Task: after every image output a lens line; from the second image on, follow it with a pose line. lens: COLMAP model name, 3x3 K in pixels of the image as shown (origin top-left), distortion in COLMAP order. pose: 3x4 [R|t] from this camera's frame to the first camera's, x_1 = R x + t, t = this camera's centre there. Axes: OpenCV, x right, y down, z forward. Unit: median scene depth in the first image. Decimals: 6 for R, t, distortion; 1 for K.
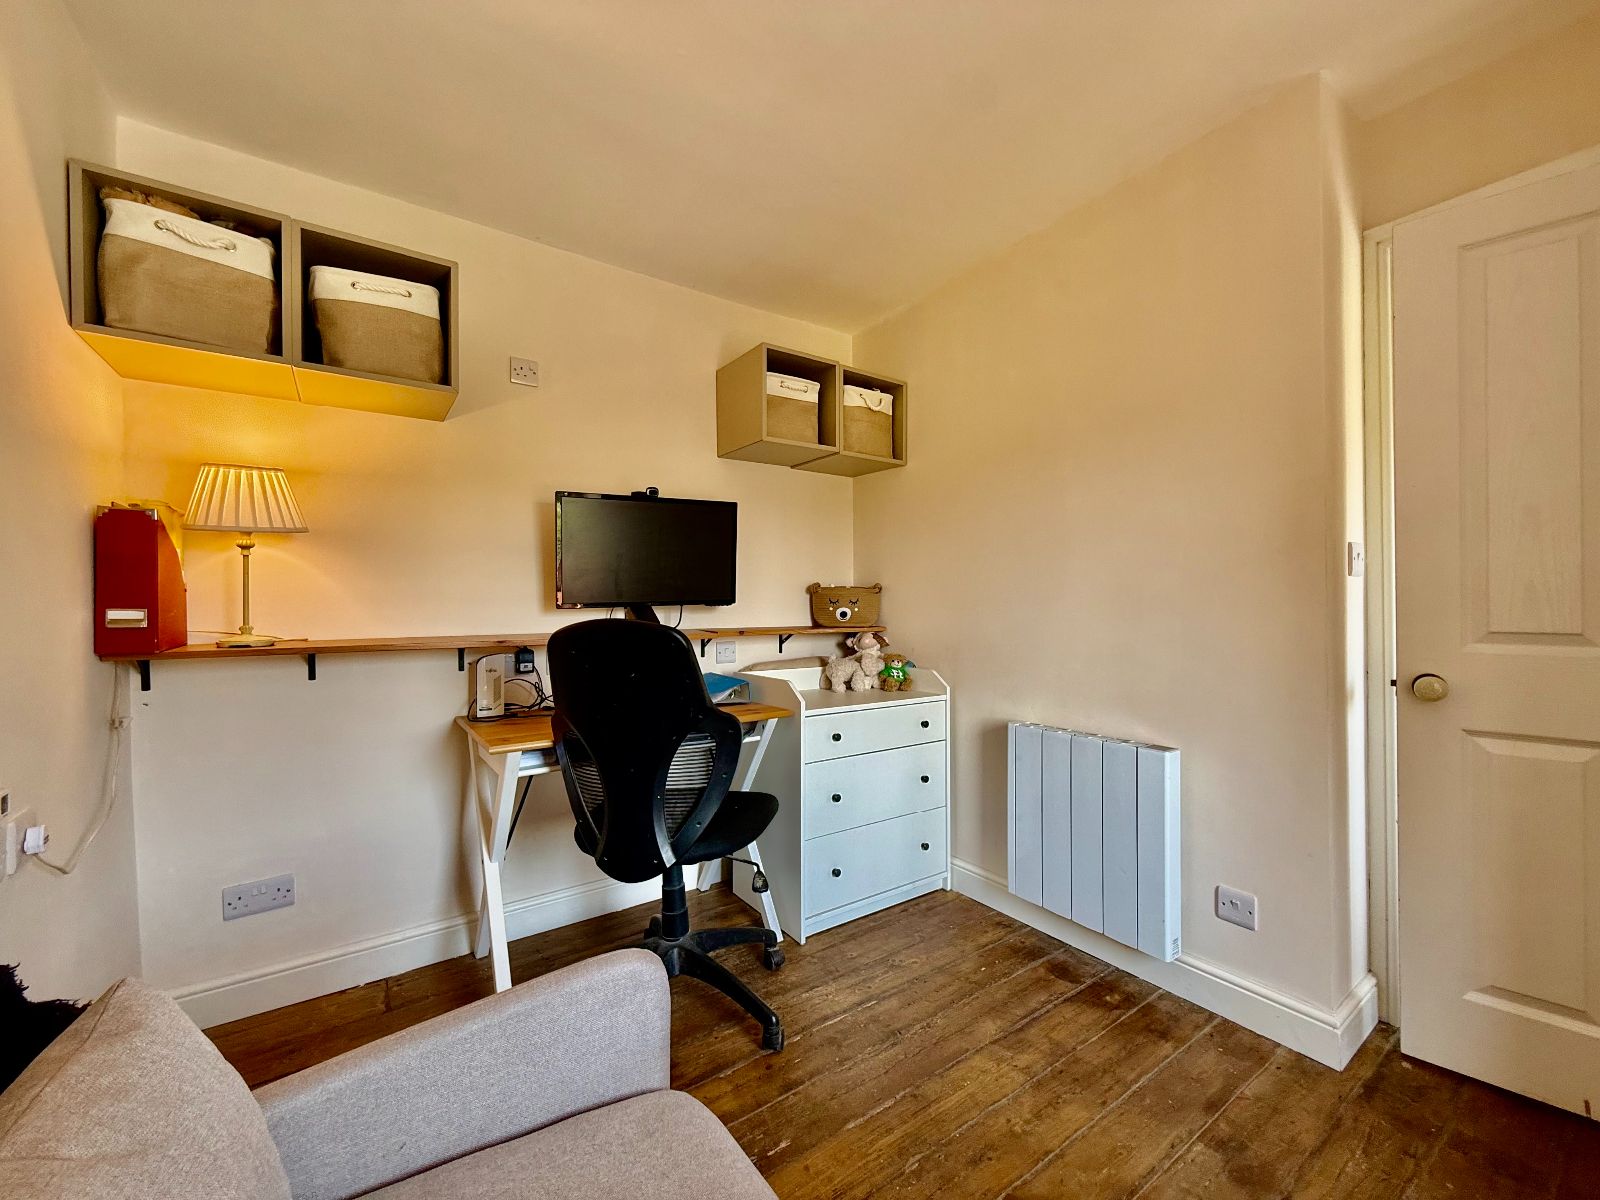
lens RADIAL K [[637.9, 0, 804.7], [0, 637.9, 605.1], [0, 0, 1]] dist [0.012530, -0.000117]
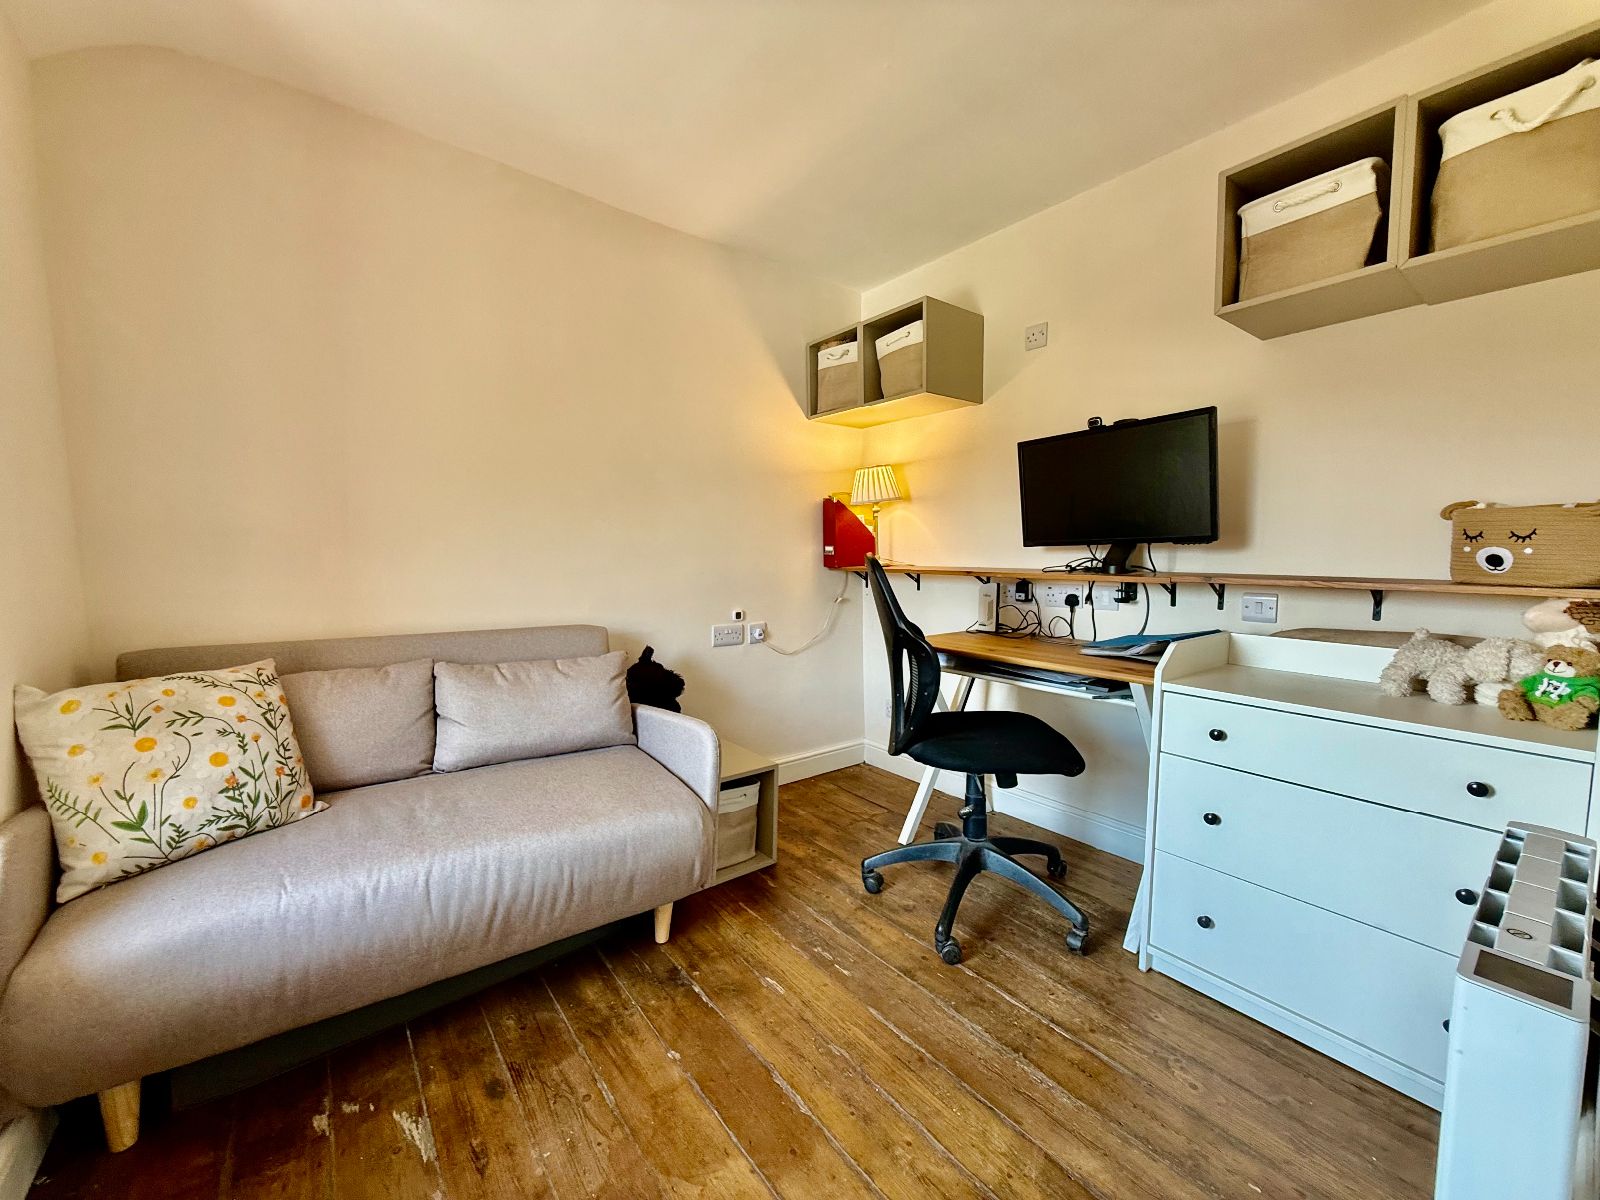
lens RADIAL K [[637.9, 0, 804.7], [0, 637.9, 605.1], [0, 0, 1]] dist [0.012530, -0.000117]
pose [[0.061634, 0.096326, -0.993440, 0.790659], [0.003184, 0.995308, 0.096705, -0.002300], [0.998094, -0.009124, 0.061038, 0.586987]]
